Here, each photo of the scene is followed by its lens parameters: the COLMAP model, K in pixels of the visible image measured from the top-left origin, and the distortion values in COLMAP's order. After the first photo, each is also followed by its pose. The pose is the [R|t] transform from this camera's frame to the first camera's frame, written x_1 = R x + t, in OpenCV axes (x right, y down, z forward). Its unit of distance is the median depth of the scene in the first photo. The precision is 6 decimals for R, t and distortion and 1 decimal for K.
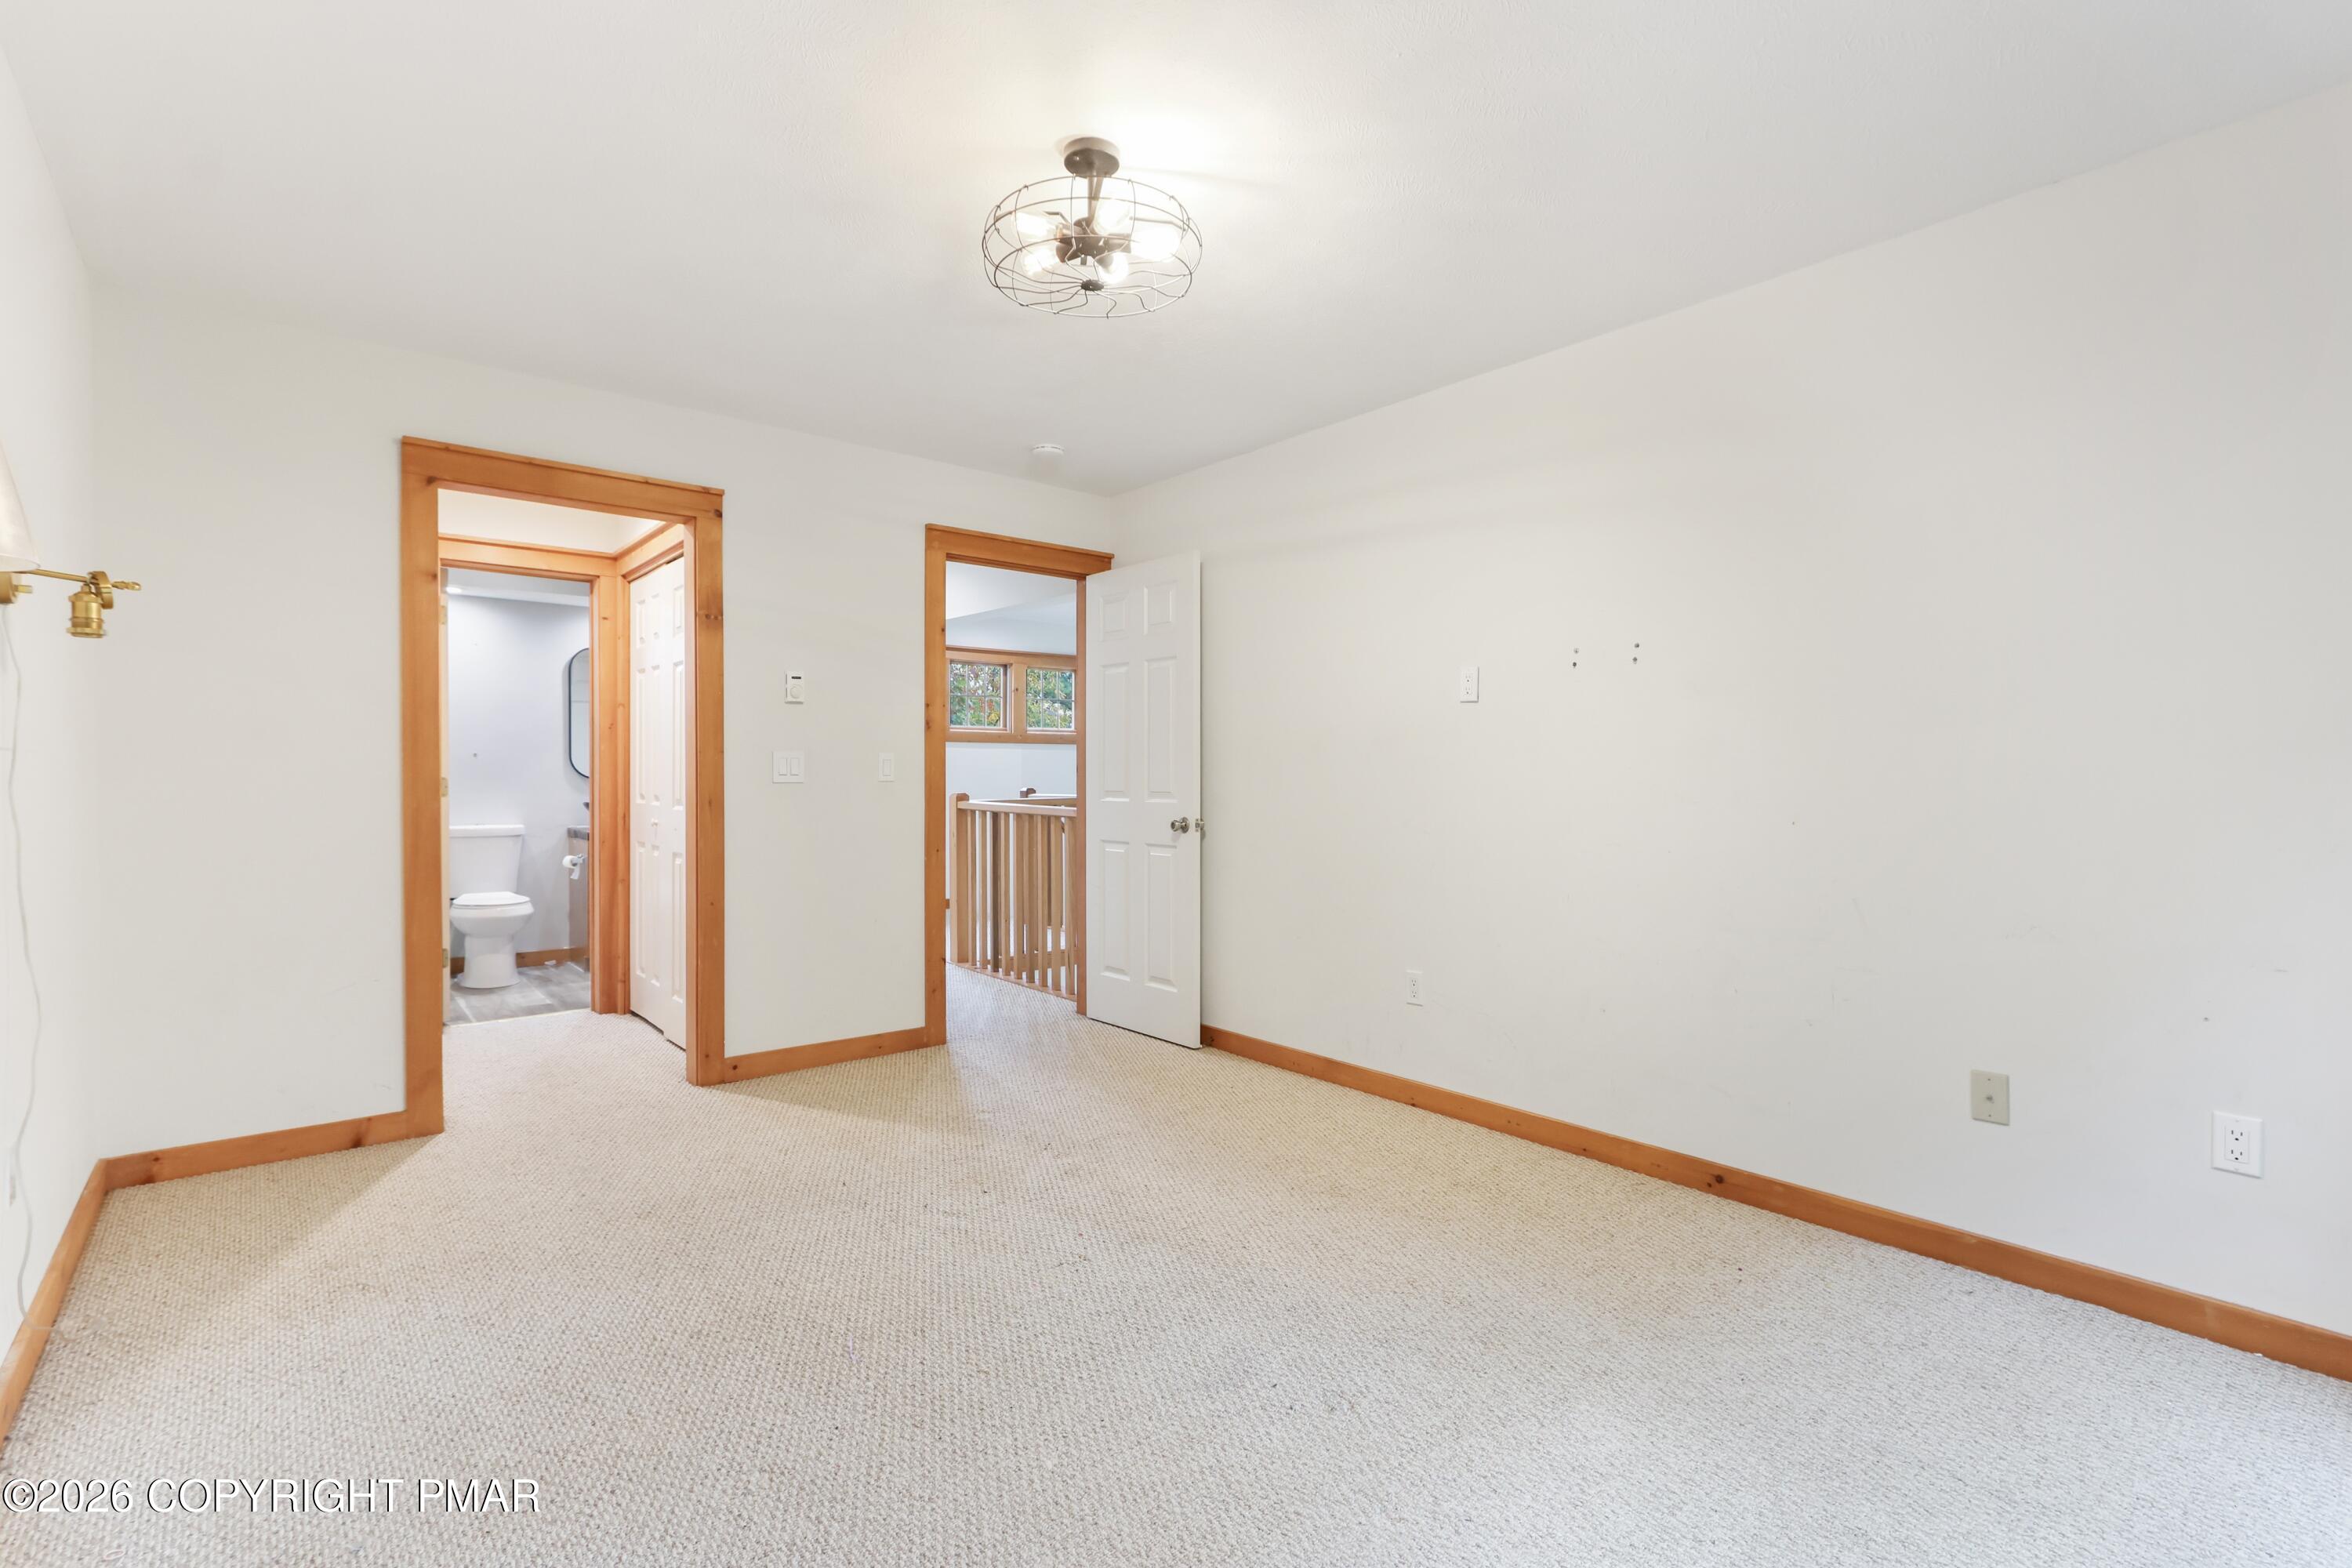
lens RADIAL K [[1079.4, 0, 1195.9], [0, 1079.4, 785.3], [0, 0, 1]] dist [-0.011734, -0.000707]
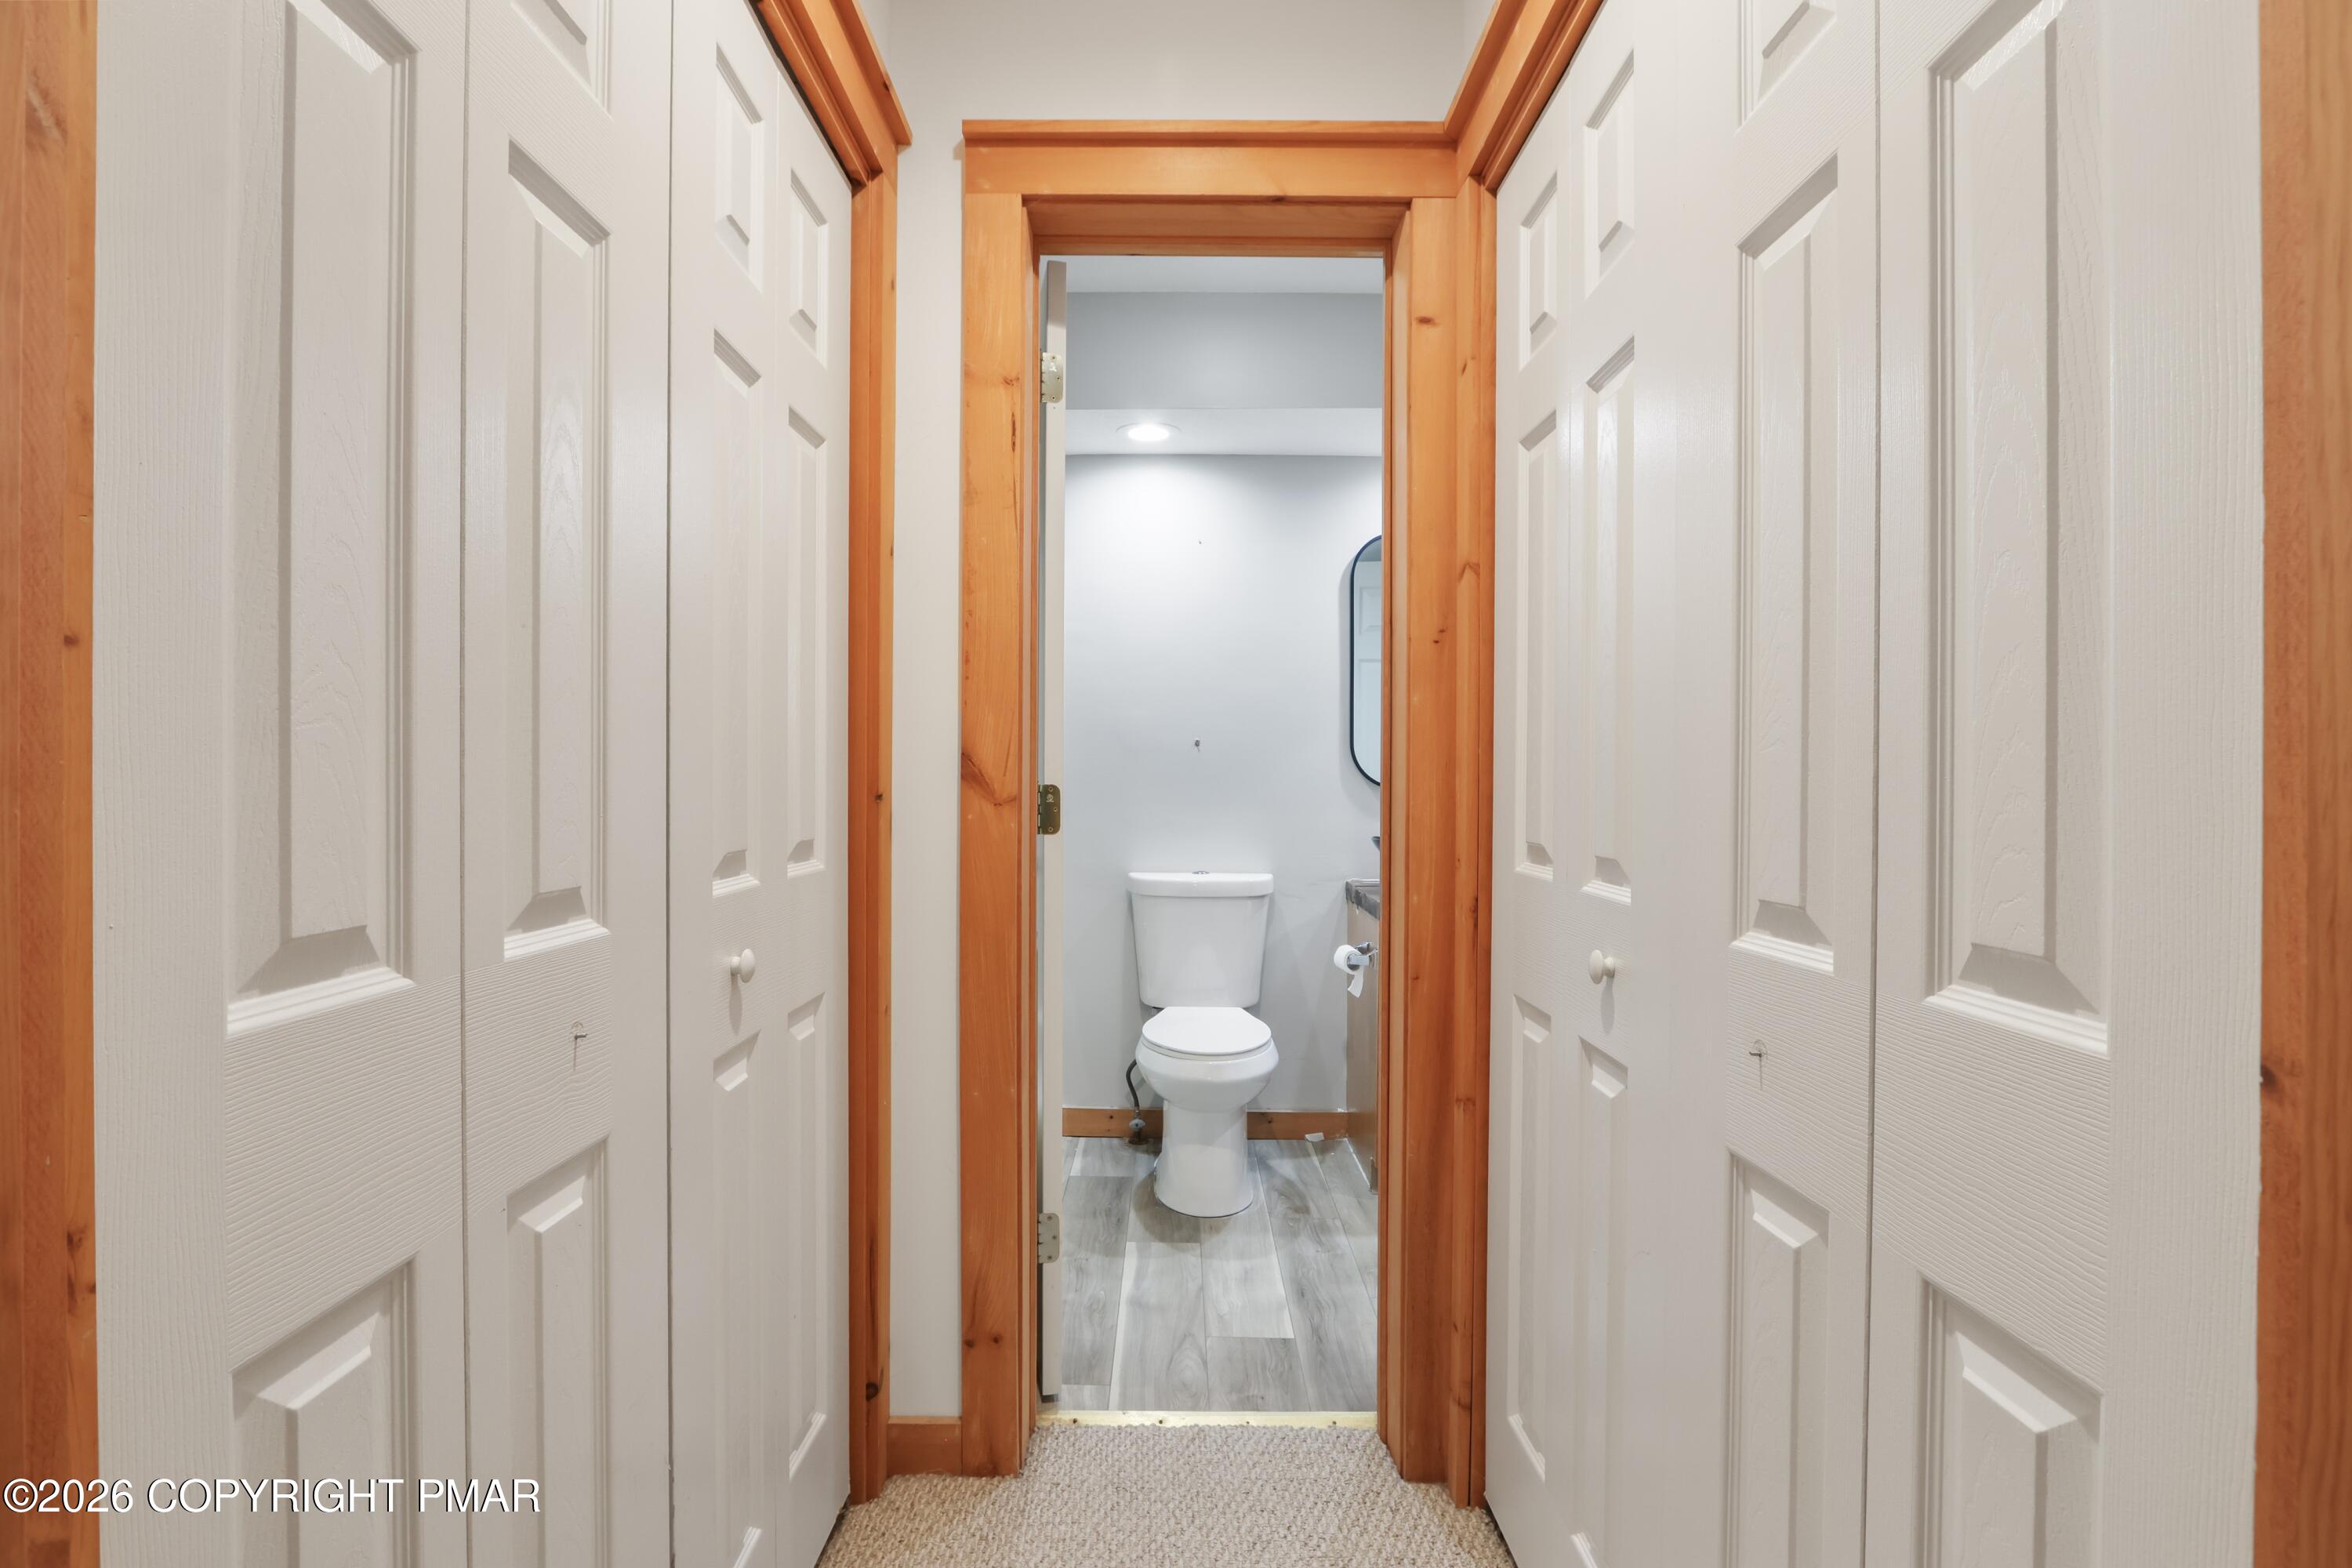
lens RADIAL K [[1079.4, 0, 1182.6], [0, 1079.4, 787.1], [0, 0, 1]] dist [-0.011734, -0.000707]
pose [[0.764096, 0.004994, -0.645083, -0.330738], [-0.008664, 0.999959, -0.002521, -0.005143], [0.645044, 0.007515, 0.764108, 0.590012]]
